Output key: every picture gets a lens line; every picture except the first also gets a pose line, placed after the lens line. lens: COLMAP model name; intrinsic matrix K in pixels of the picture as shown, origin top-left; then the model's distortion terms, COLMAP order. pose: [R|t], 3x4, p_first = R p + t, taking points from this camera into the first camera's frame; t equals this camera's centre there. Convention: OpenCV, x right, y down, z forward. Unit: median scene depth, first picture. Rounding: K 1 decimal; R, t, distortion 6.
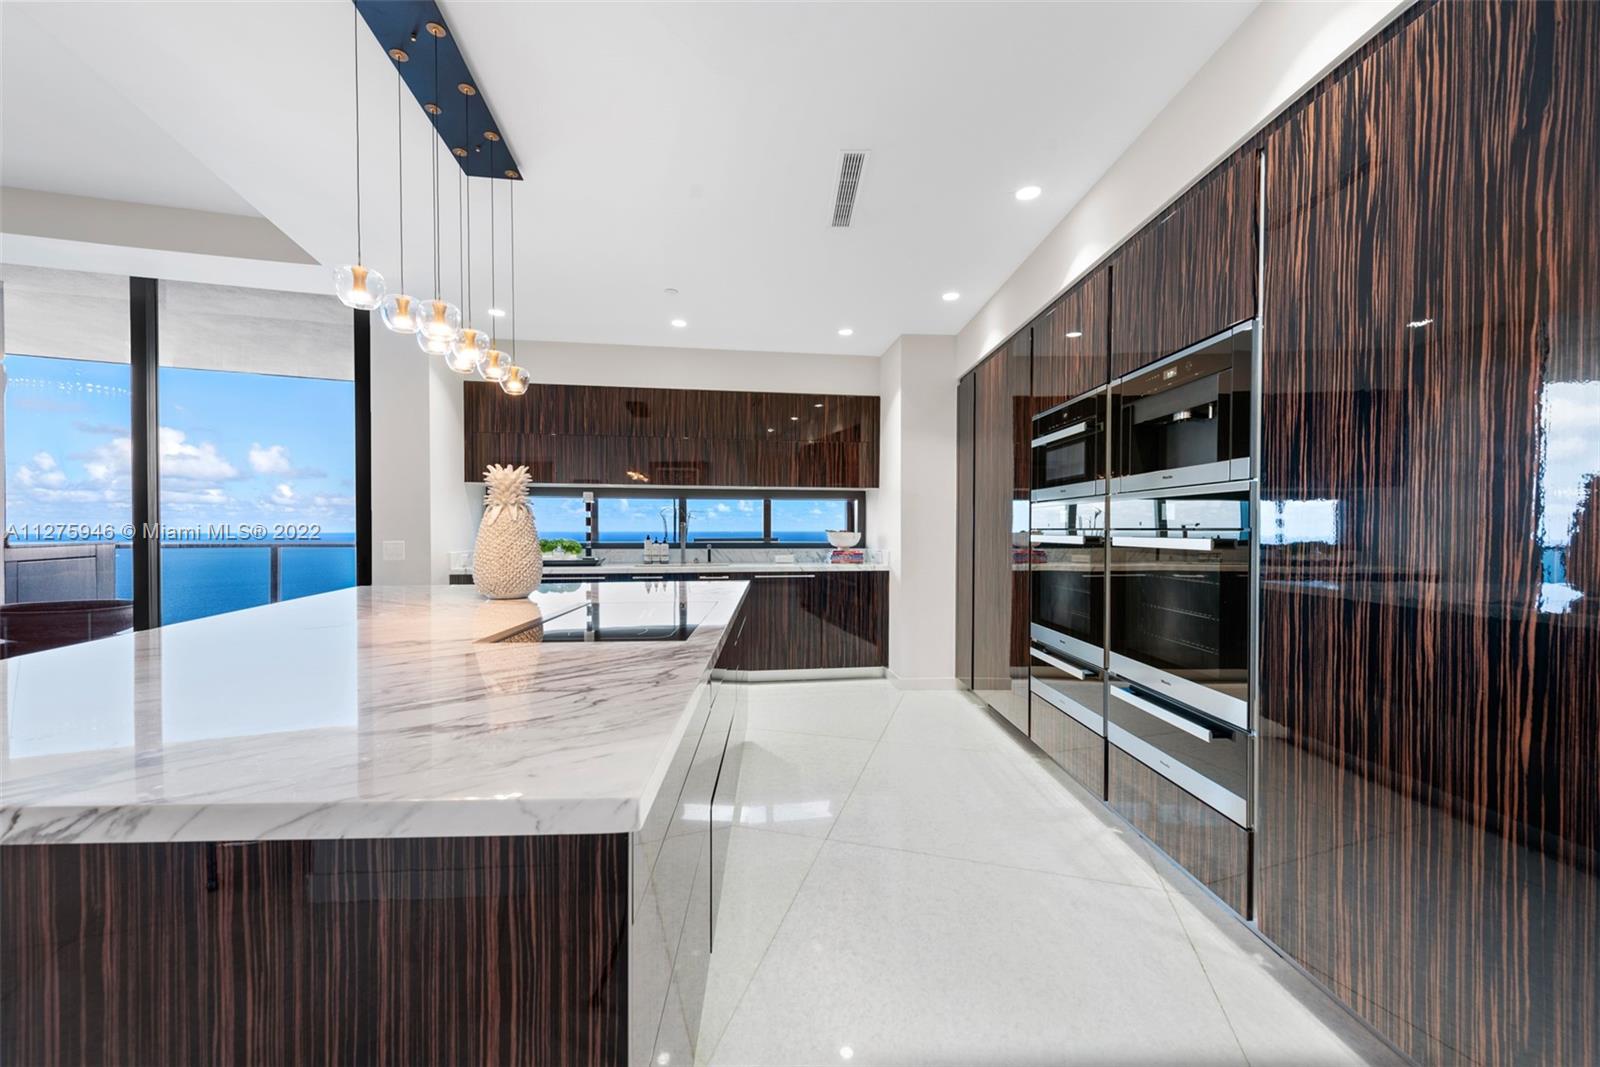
lens RADIAL K [[657.6, 0, 800.0], [0, 657.6, 533.5], [0, 0, 1]] dist [-0.000667, -0.000141]
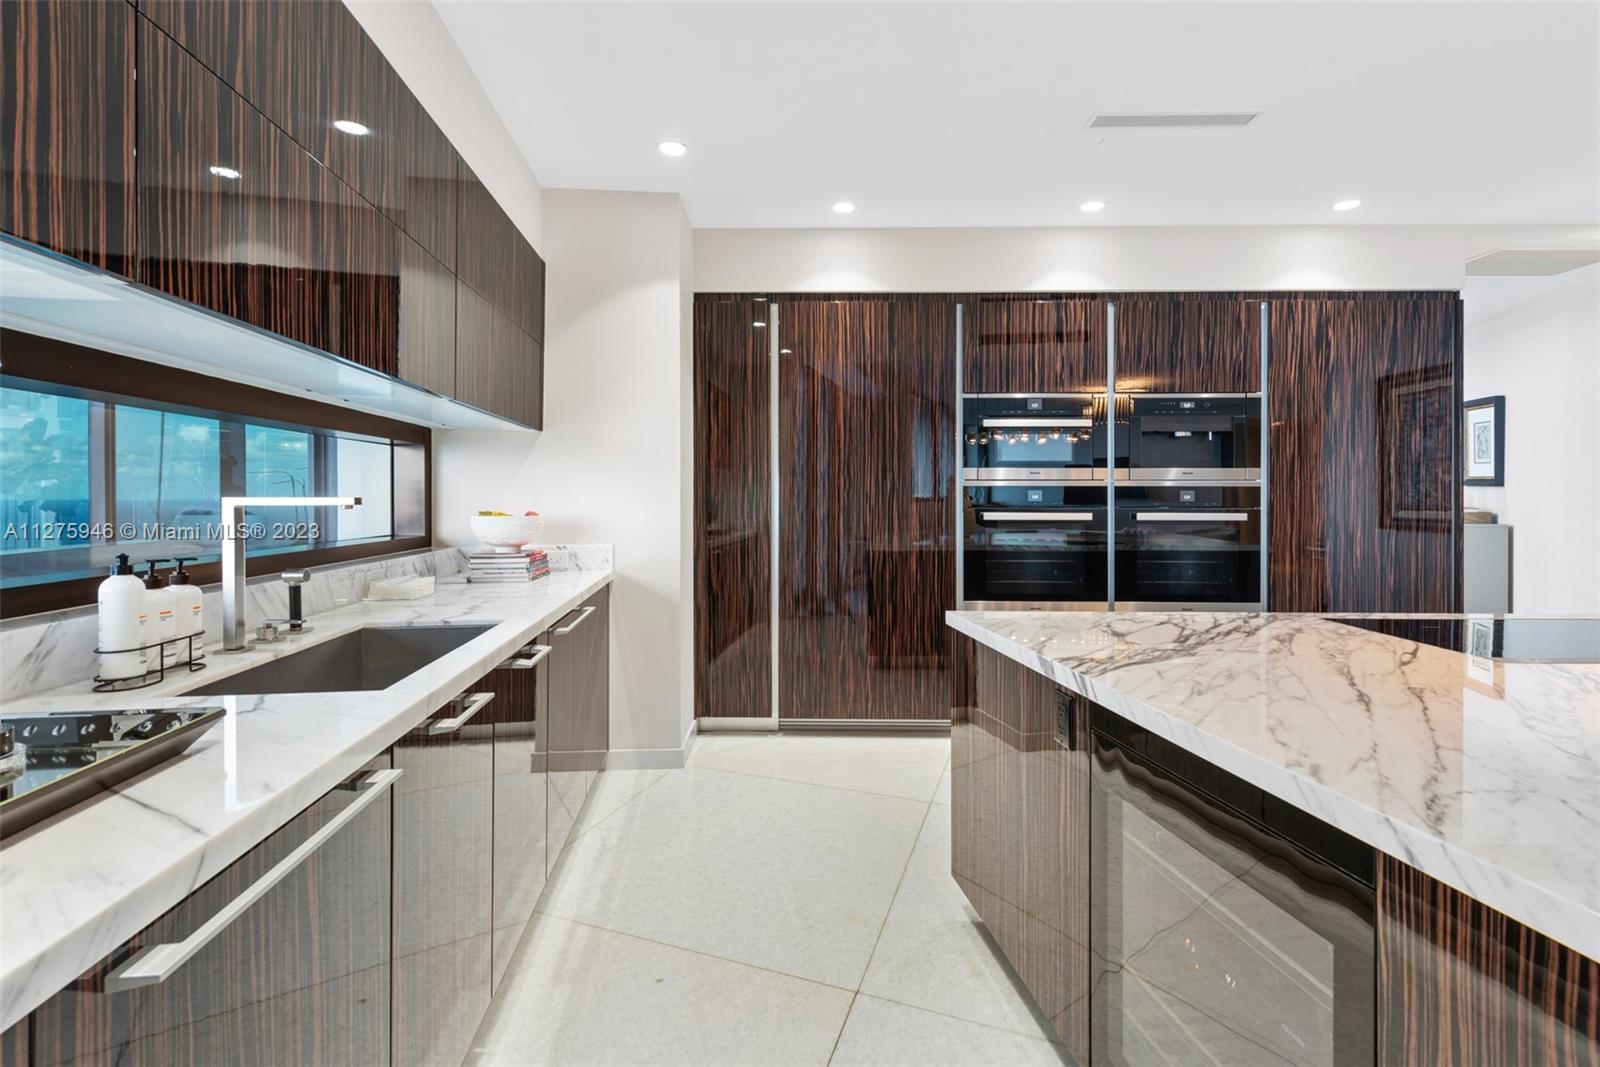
lens RADIAL K [[706.2, 0, 800.6], [0, 706.2, 499.0], [0, 0, 1]] dist [-0.000035, -0.000018]
pose [[0.027079, -0.002806, 0.999629, -1.282601], [0.003603, 0.999990, 0.002710, -0.040052], [-0.999627, 0.003528, 0.027089, 2.178771]]
